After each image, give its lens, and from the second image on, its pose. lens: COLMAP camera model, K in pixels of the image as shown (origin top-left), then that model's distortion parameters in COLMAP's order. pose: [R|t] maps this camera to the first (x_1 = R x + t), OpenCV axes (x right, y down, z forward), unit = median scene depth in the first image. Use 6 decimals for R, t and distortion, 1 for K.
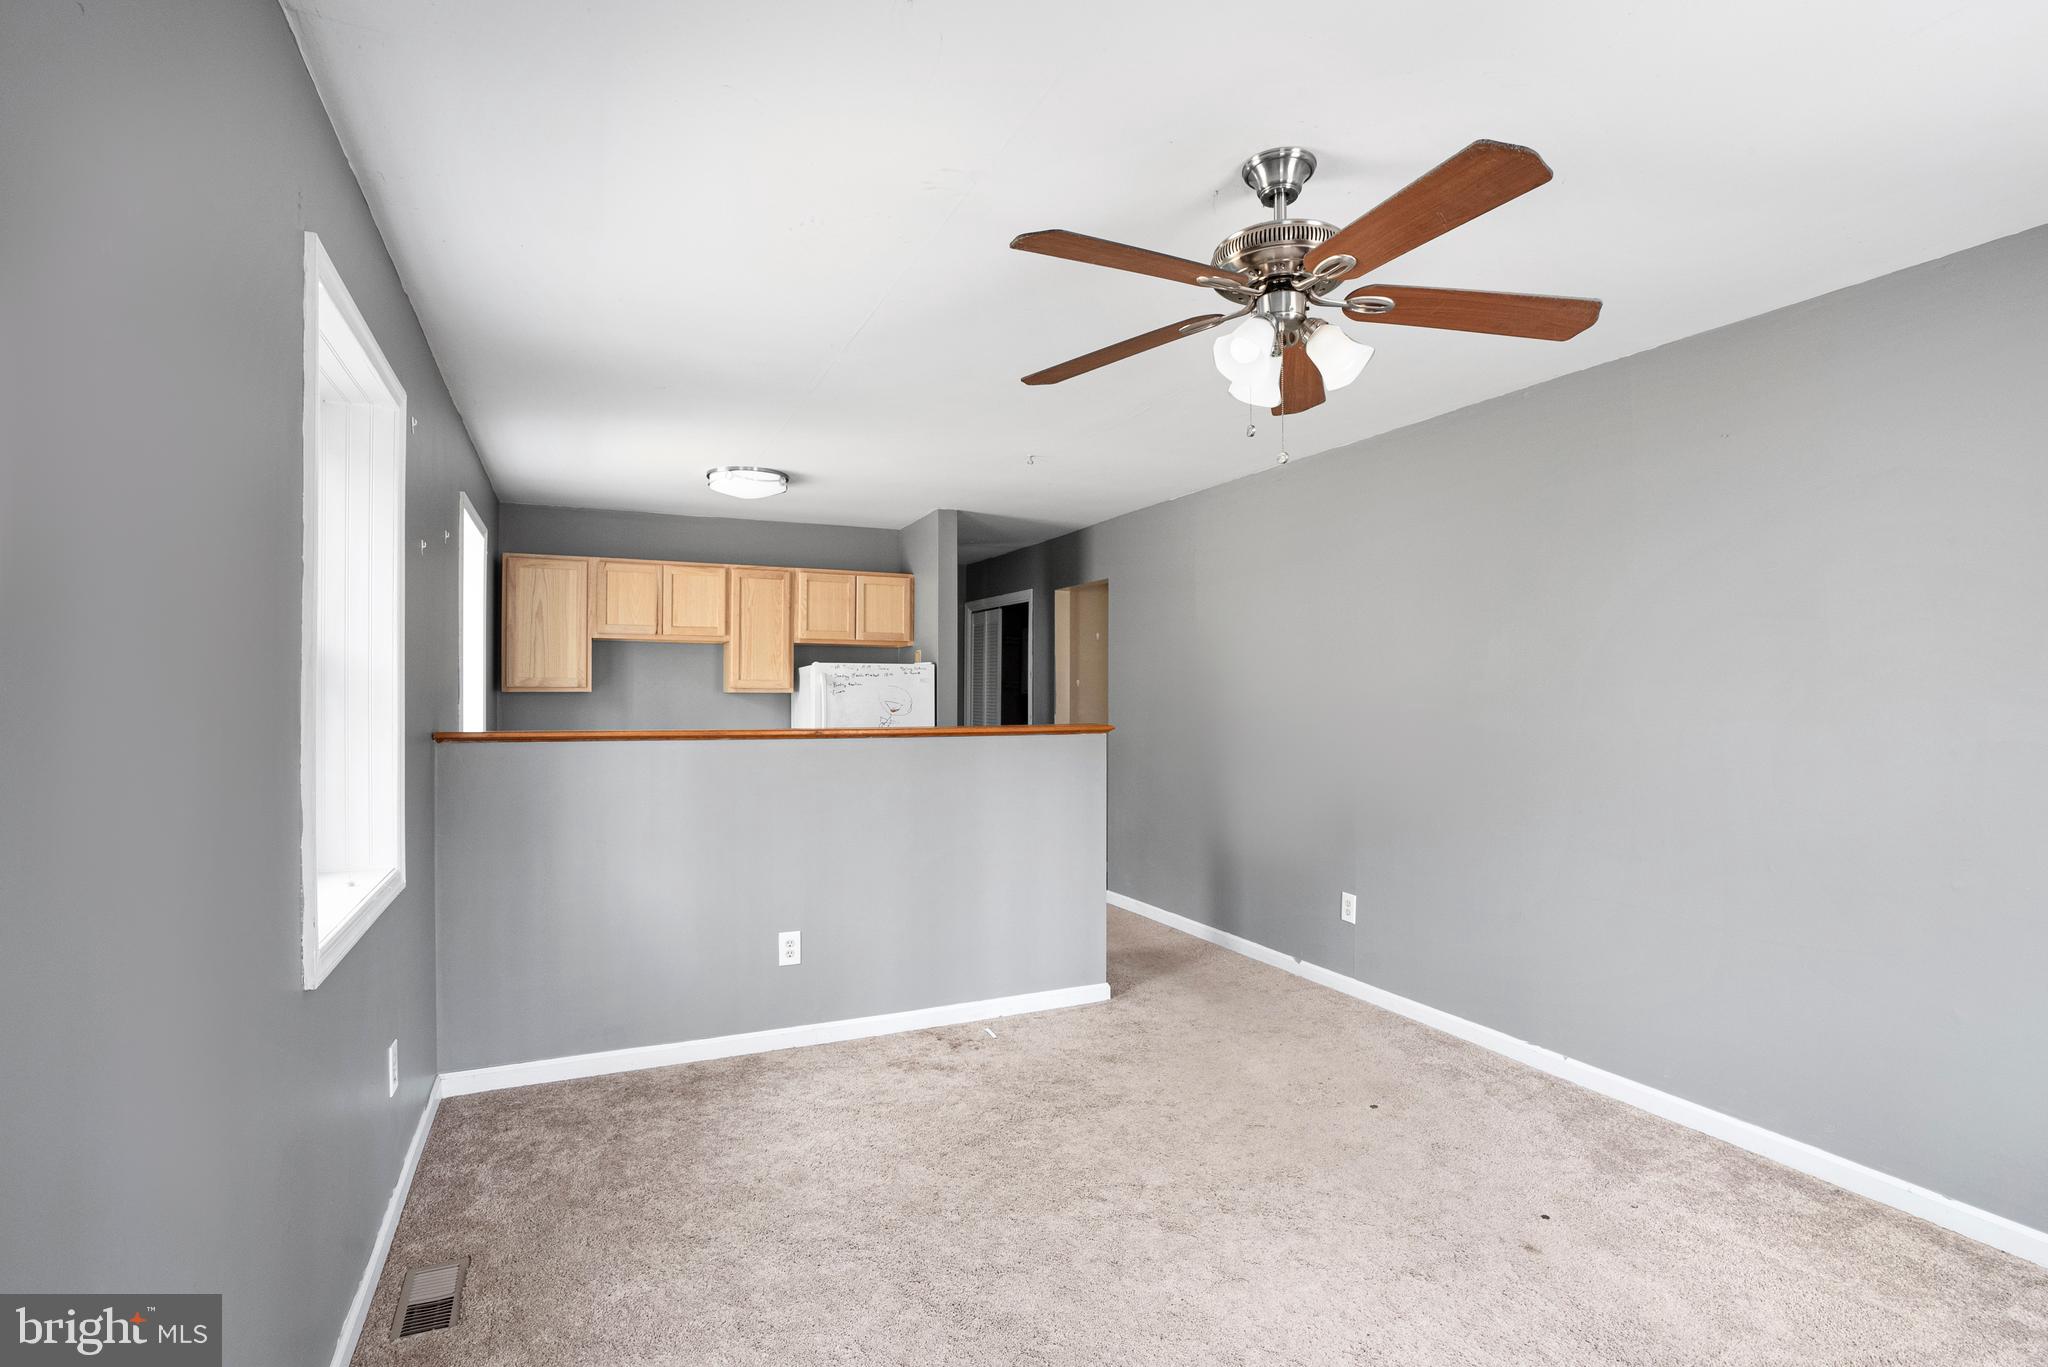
lens RADIAL K [[992.4, 0, 1024.3], [0, 992.4, 686.6], [0, 0, 1]] dist [-0.051696, 0.008637]
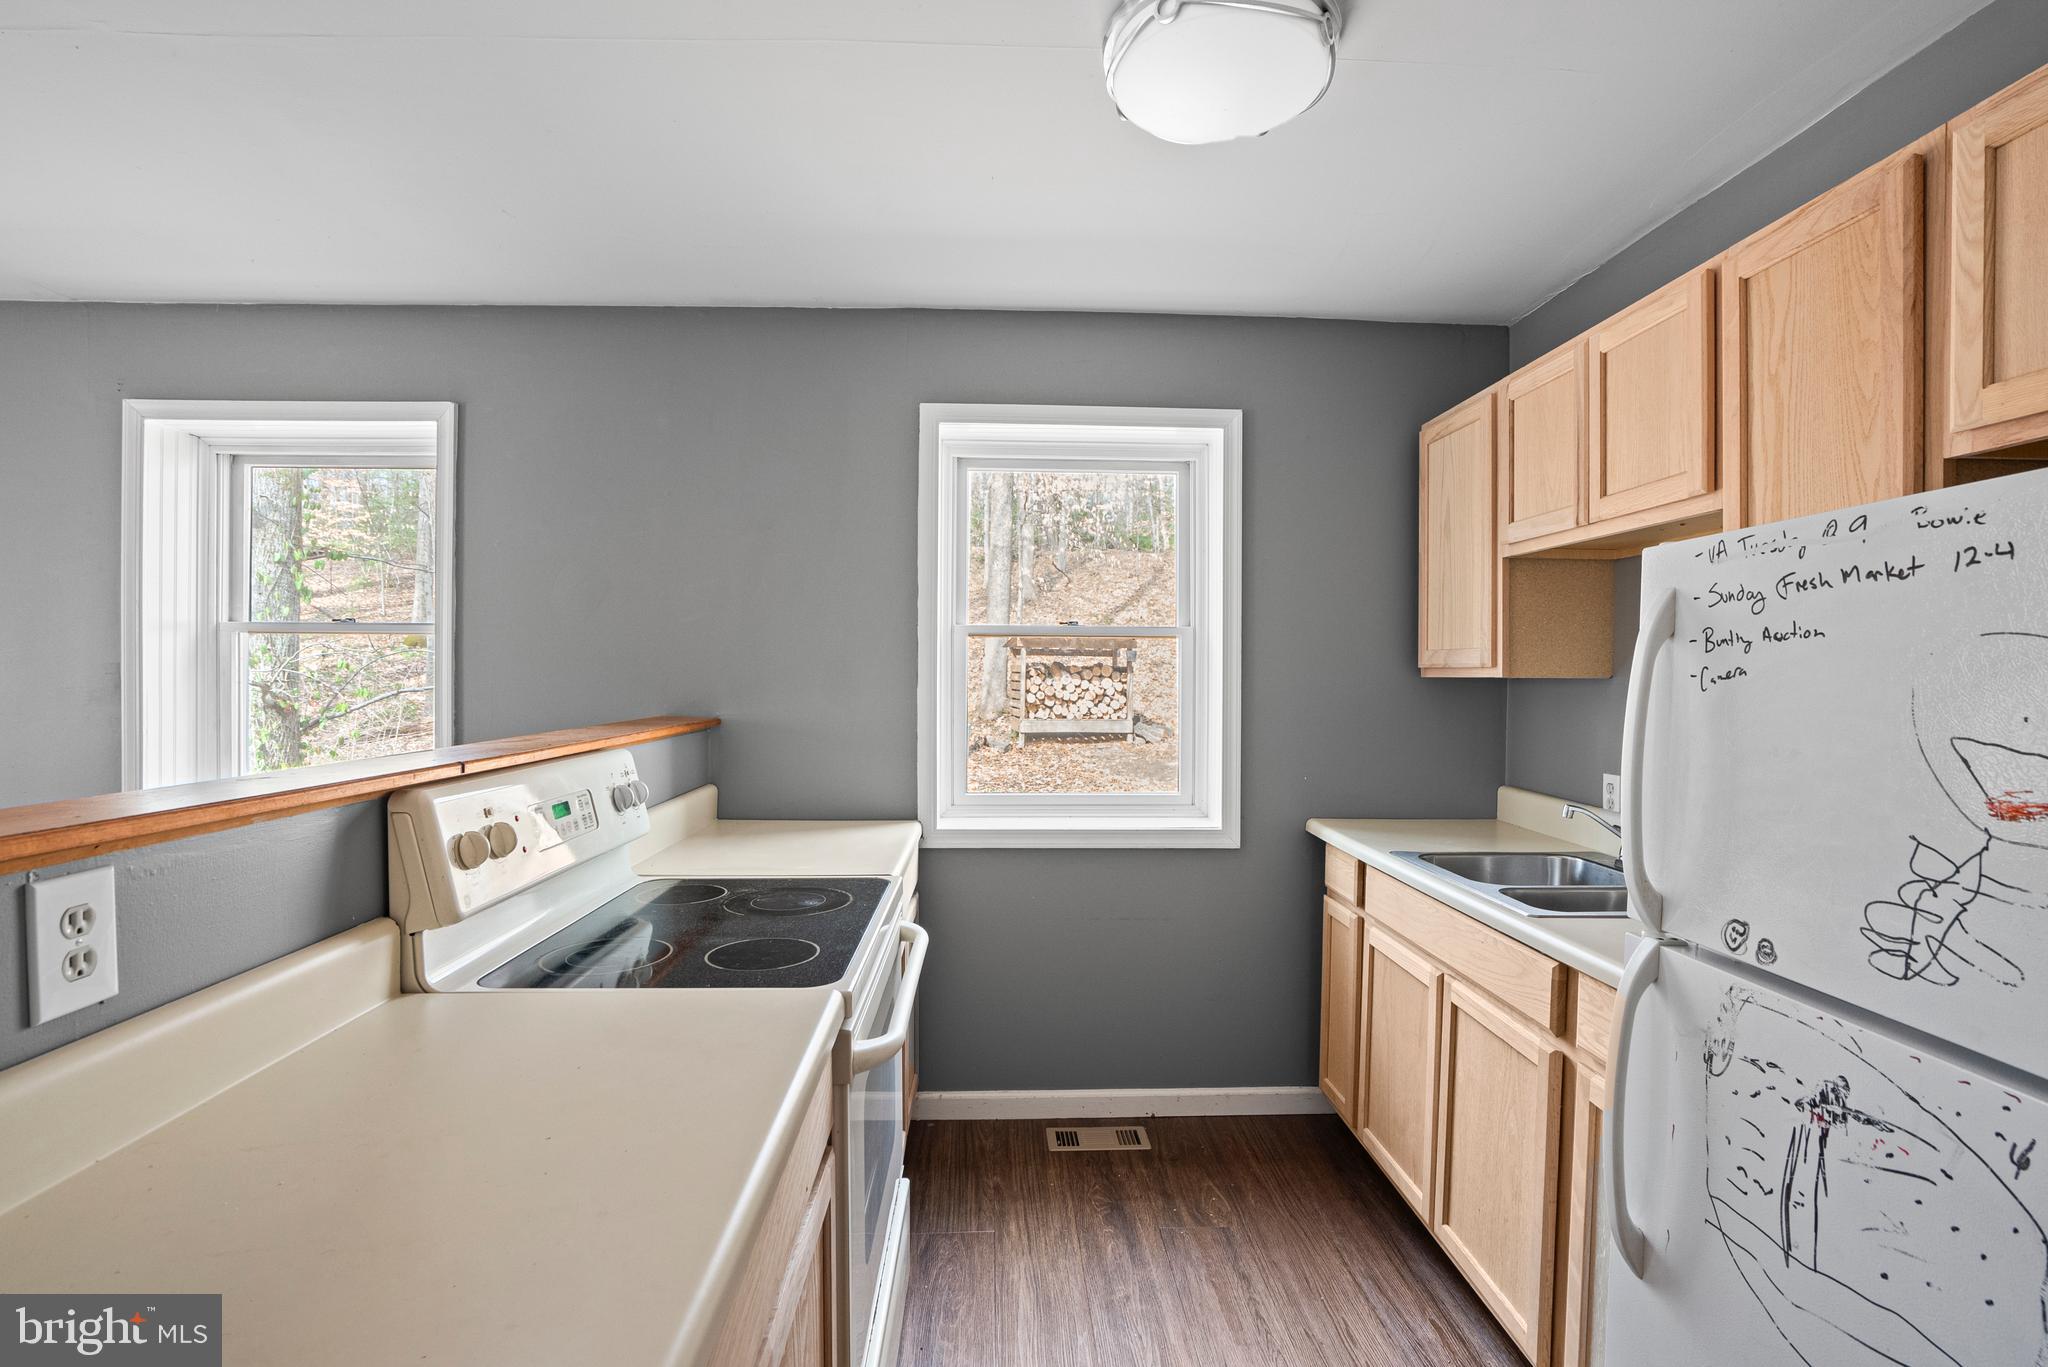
lens RADIAL K [[992.4, 0, 1039.4], [0, 992.4, 698.8], [0, 0, 1]] dist [-0.051696, 0.008637]
pose [[-0.399467, 0.017896, -0.916573, 0.050642], [-0.007018, 0.999720, 0.022578, 0.006411], [0.916721, 0.015452, -0.399230, 0.944799]]
